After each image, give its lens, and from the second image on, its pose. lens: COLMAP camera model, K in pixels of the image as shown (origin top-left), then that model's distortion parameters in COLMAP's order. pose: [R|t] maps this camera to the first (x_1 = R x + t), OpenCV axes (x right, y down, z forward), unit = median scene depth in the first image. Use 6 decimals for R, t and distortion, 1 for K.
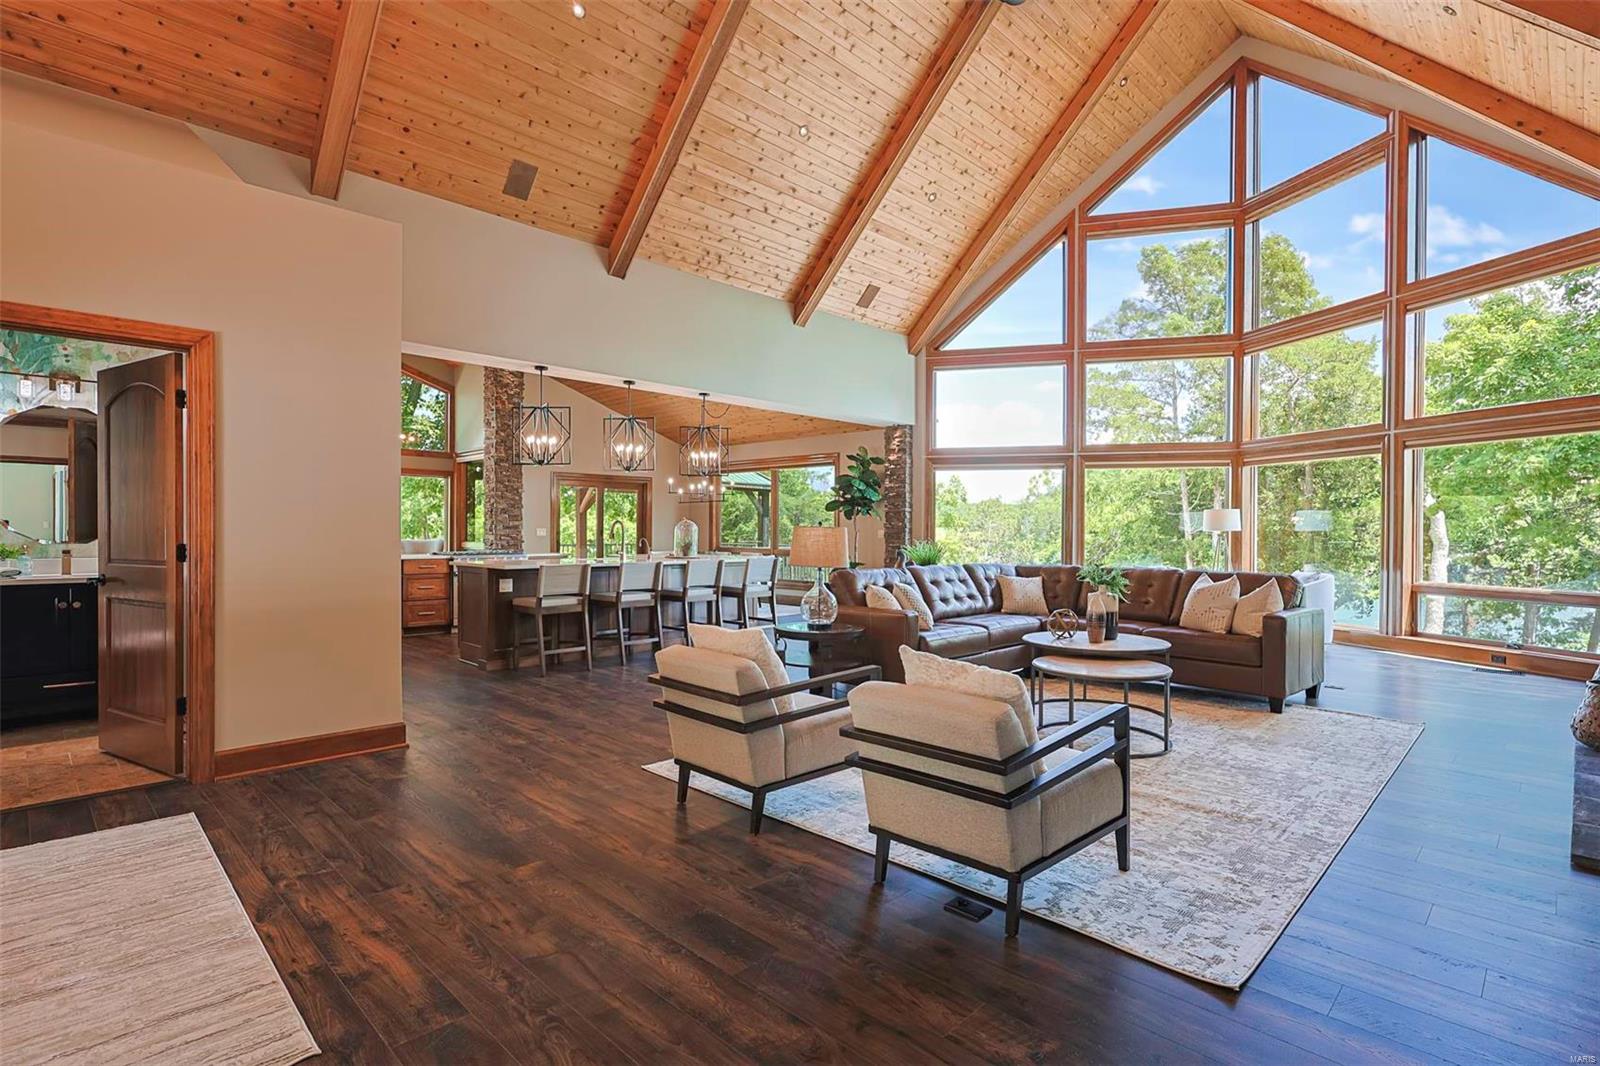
lens RADIAL K [[789.5, 0, 807.3], [0, 789.5, 536.4], [0, 0, 1]] dist [0.001751, 0.000251]
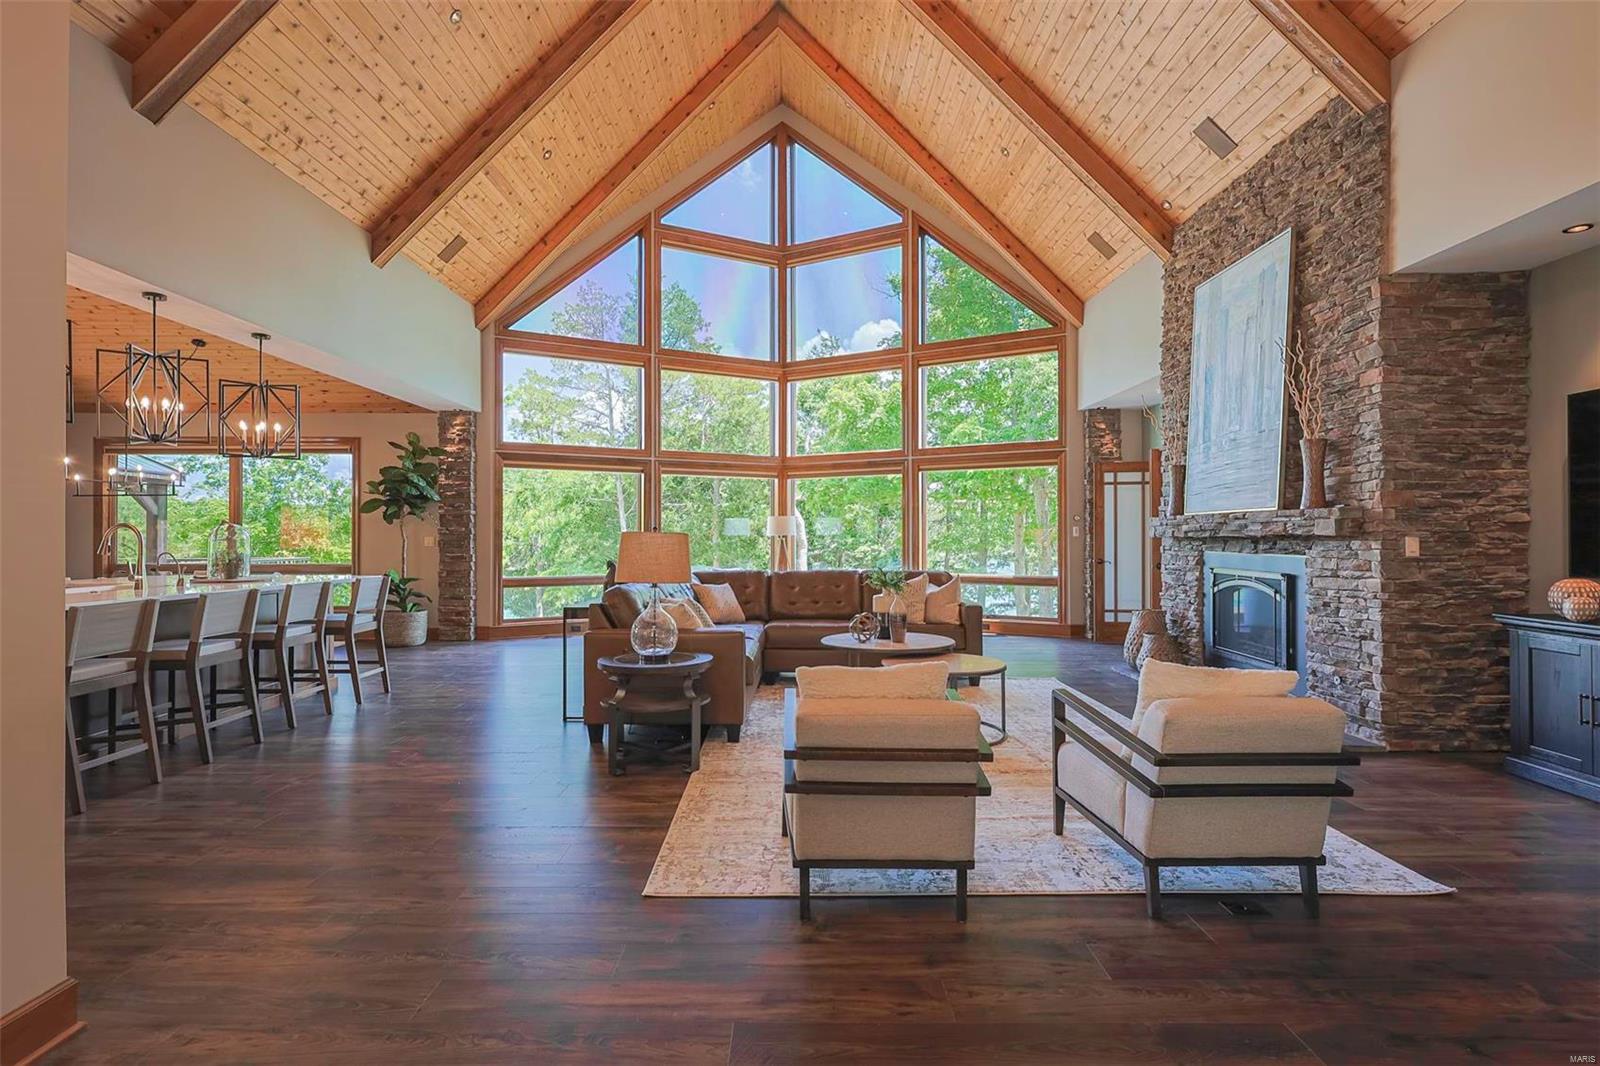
lens RADIAL K [[789.5, 0, 803.3], [0, 789.5, 531.0], [0, 0, 1]] dist [0.001751, 0.000251]
pose [[0.712717, -0.001794, 0.701449, -0.232732], [0.010788, 0.999906, -0.008404, -0.003250], [-0.701368, 0.013557, 0.712670, 0.170714]]
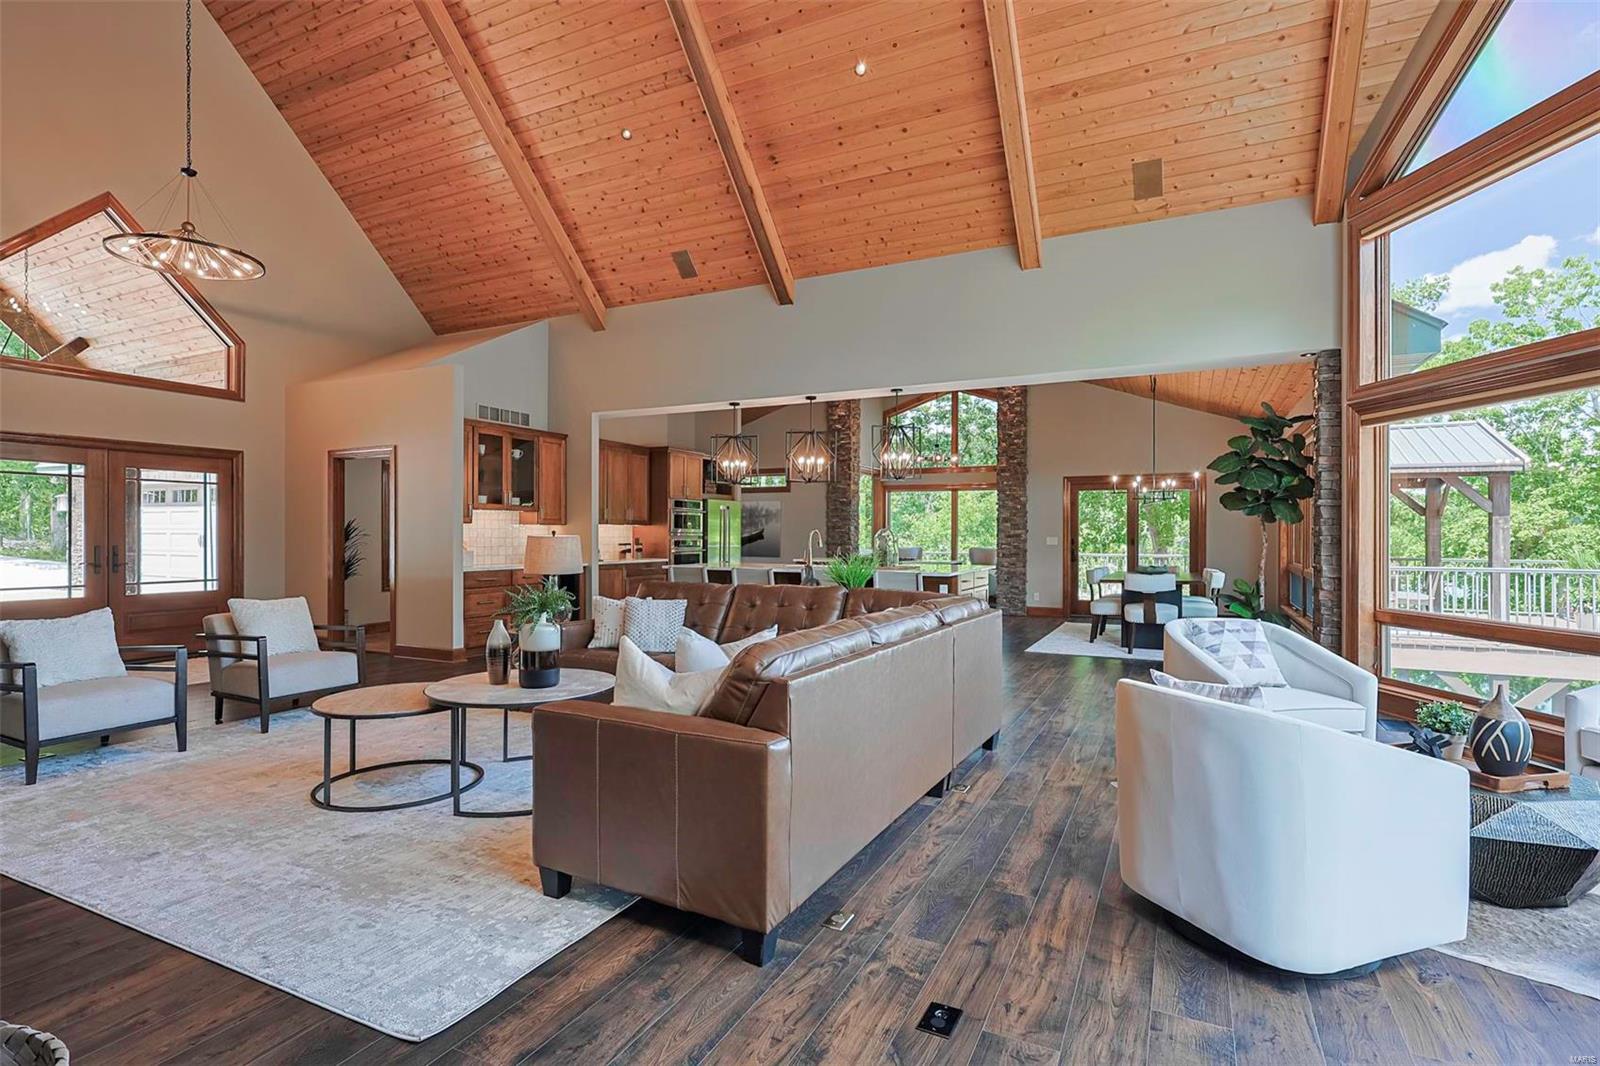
lens RADIAL K [[789.5, 0, 796.5], [0, 789.5, 532.2], [0, 0, 1]] dist [0.001751, 0.000251]
pose [[0.303957, -0.008370, -0.952649, 0.597766], [-0.007408, 0.999910, -0.011148, -0.003700], [0.952657, 0.010446, 0.303868, 0.521040]]
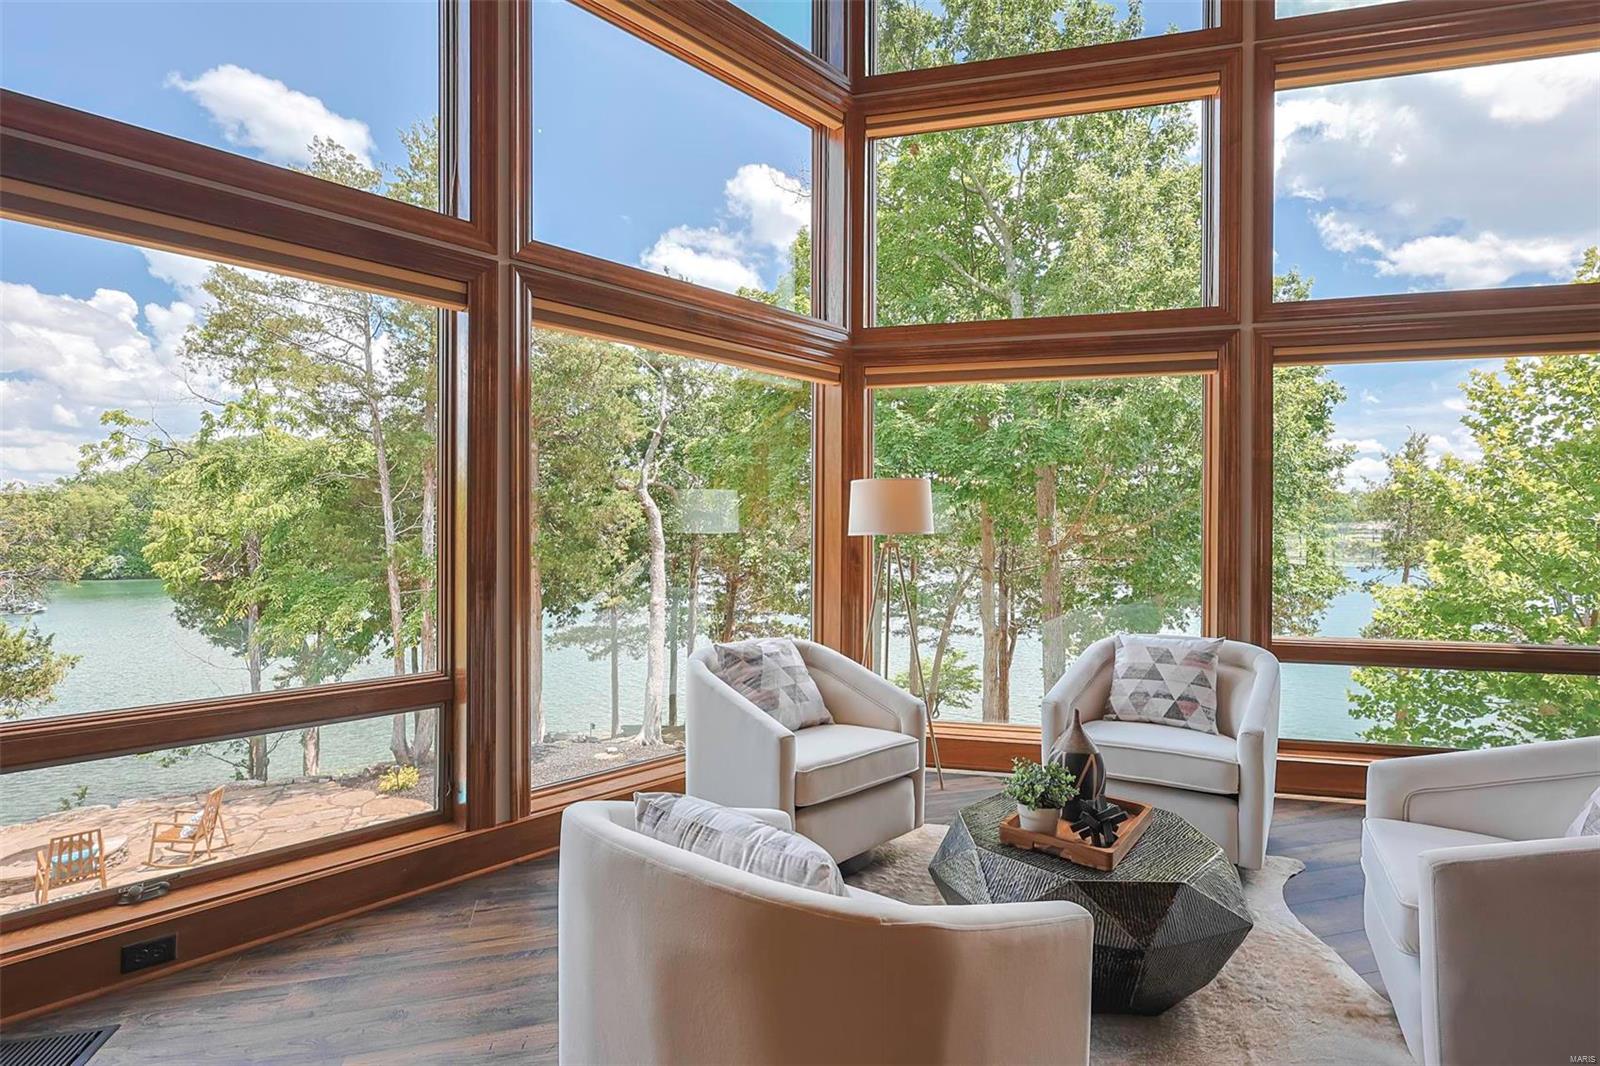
lens RADIAL K [[789.5, 0, 805.5], [0, 789.5, 538.7], [0, 0, 1]] dist [0.001751, 0.000251]
pose [[0.507936, -0.009012, 0.861348, 0.157988], [0.006469, 0.999957, 0.006648, -0.007528], [-0.861370, 0.002195, 0.507973, 0.800917]]
